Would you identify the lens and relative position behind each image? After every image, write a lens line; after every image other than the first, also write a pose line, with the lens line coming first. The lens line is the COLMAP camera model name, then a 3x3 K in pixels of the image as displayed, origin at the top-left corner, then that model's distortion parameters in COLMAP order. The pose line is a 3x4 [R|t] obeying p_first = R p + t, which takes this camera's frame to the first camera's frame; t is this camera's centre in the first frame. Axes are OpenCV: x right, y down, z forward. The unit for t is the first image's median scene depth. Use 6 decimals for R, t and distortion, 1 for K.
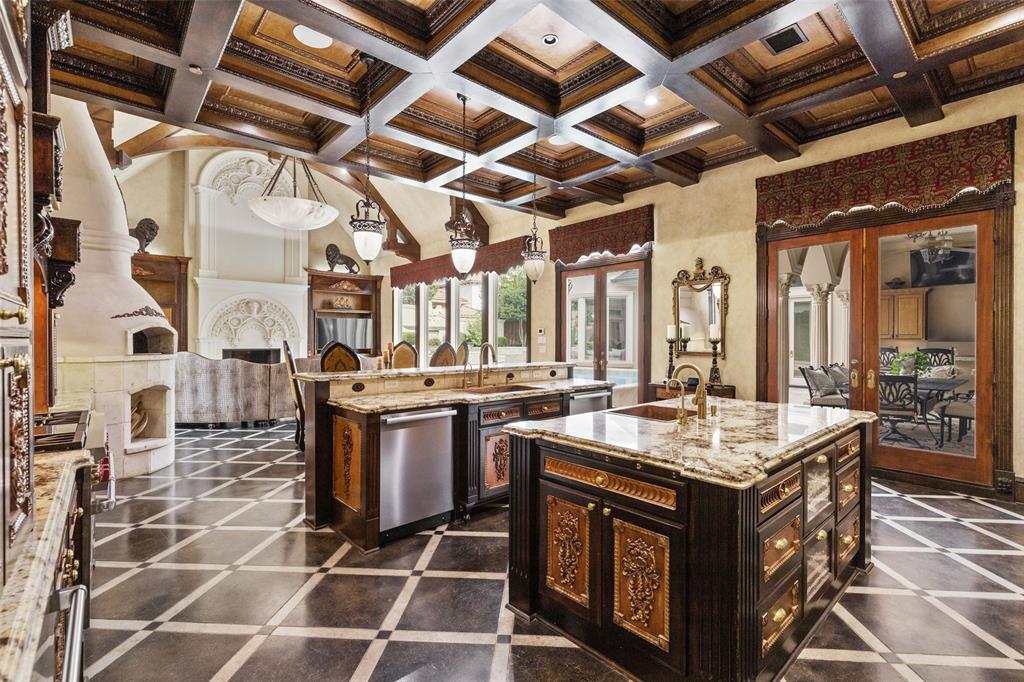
lens RADIAL K [[458.9, 0, 516.2], [0, 458.9, 339.1], [0, 0, 1]] dist [0.004043, 0.000389]
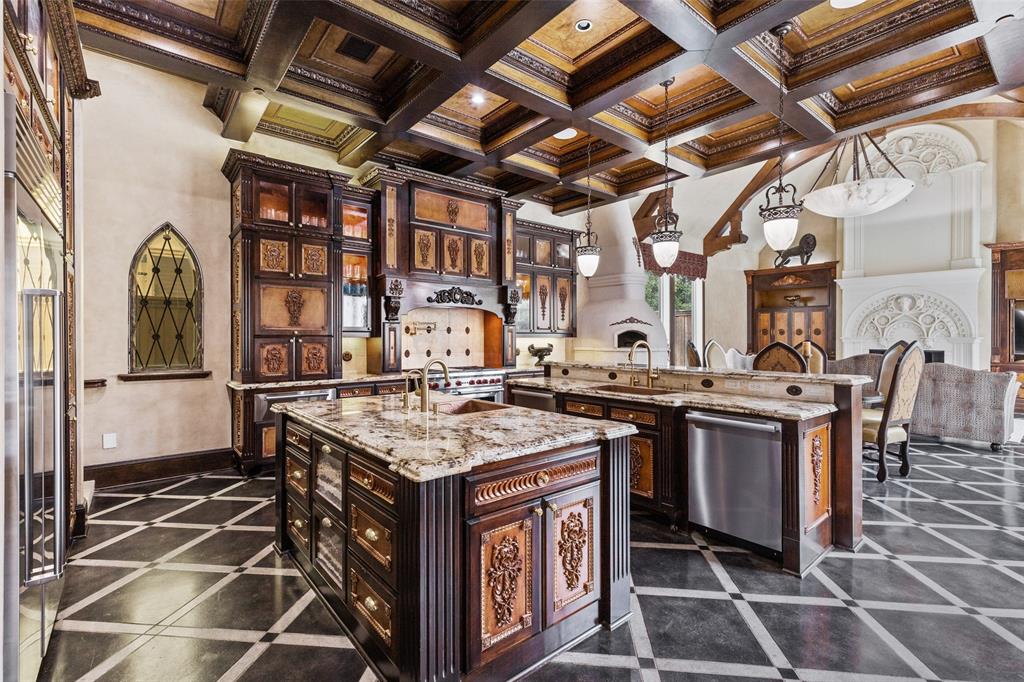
lens RADIAL K [[458.9, 0, 516.2], [0, 458.9, 339.1], [0, 0, 1]] dist [0.004043, 0.000389]
pose [[-0.022293, 0.002418, -0.999749, 0.351697], [-0.003967, 0.999989, 0.002507, 0.000660], [0.999744, 0.004022, -0.022283, 0.294613]]
